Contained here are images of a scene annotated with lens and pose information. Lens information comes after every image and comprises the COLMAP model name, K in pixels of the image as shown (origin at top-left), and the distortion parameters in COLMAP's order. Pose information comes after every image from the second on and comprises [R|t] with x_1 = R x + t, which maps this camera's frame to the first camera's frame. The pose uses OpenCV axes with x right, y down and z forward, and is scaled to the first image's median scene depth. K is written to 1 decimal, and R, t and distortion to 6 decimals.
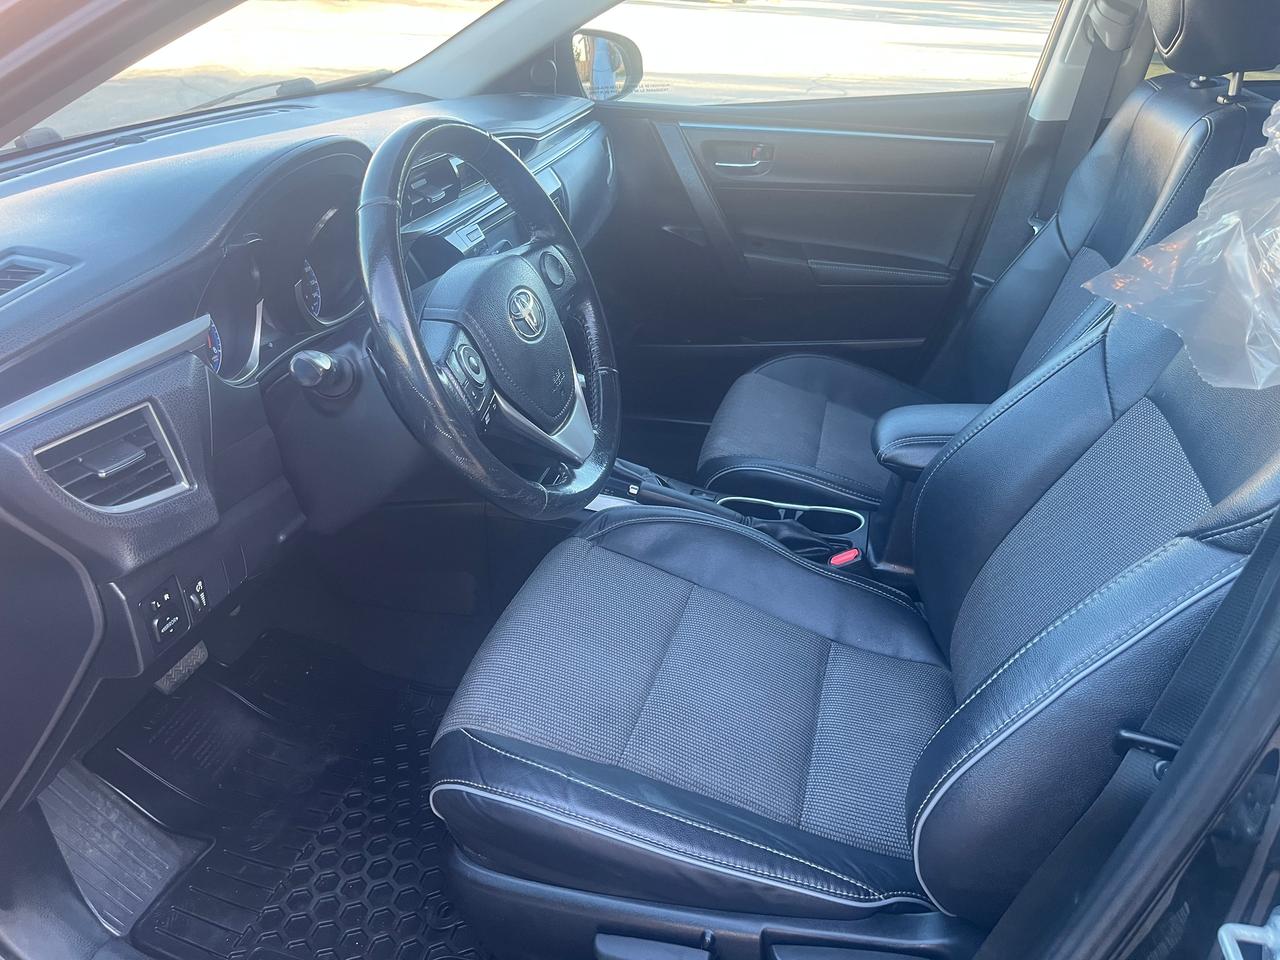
lens RADIAL K [[988.6, 0, 665.8], [0, 988.6, 484.4], [0, 0, 1]] dist [0.039256, -0.071300]
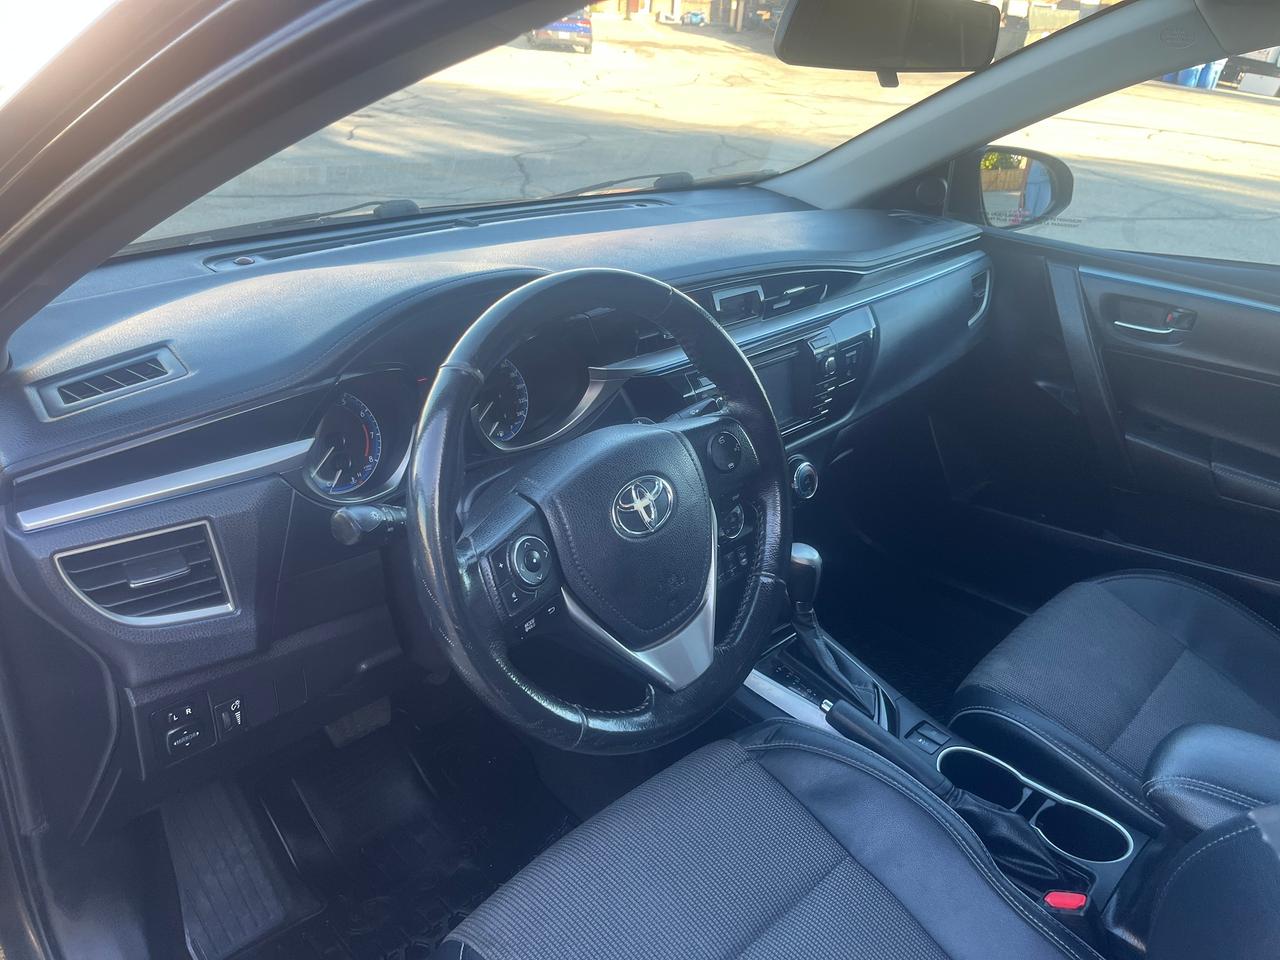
lens RADIAL K [[988.6, 0, 644.6], [0, 988.6, 483.5], [0, 0, 1]] dist [0.039256, -0.071300]
pose [[0.860374, 0.241291, -0.448927, 0.169125], [-0.267720, 0.963485, 0.004769, -0.142414], [0.433686, 0.116083, 0.893555, 0.182564]]
